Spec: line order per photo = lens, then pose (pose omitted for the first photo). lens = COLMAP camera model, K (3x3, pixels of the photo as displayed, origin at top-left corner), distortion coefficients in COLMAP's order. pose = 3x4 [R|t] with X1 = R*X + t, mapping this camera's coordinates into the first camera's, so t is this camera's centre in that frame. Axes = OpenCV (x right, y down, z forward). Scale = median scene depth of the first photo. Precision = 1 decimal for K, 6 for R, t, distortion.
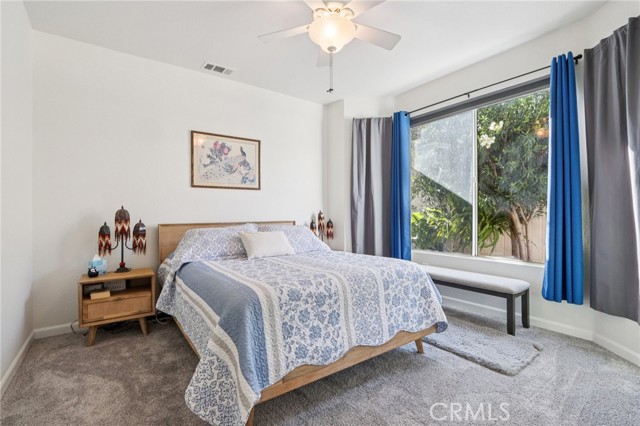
lens RADIAL K [[298.2, 0, 320.5], [0, 298.2, 212.1], [0, 0, 1]] dist [-0.003726, -0.000022]
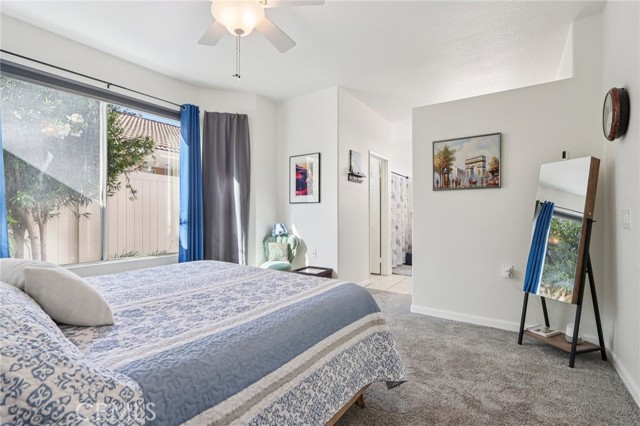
lens RADIAL K [[298.2, 0, 320.5], [0, 298.2, 212.1], [0, 0, 1]] dist [-0.003726, -0.000022]
pose [[-0.331570, 0.008345, 0.943394, -0.577633], [-0.000563, 0.999959, -0.009044, 0.003770], [-0.943430, -0.003530, -0.331552, 0.688540]]
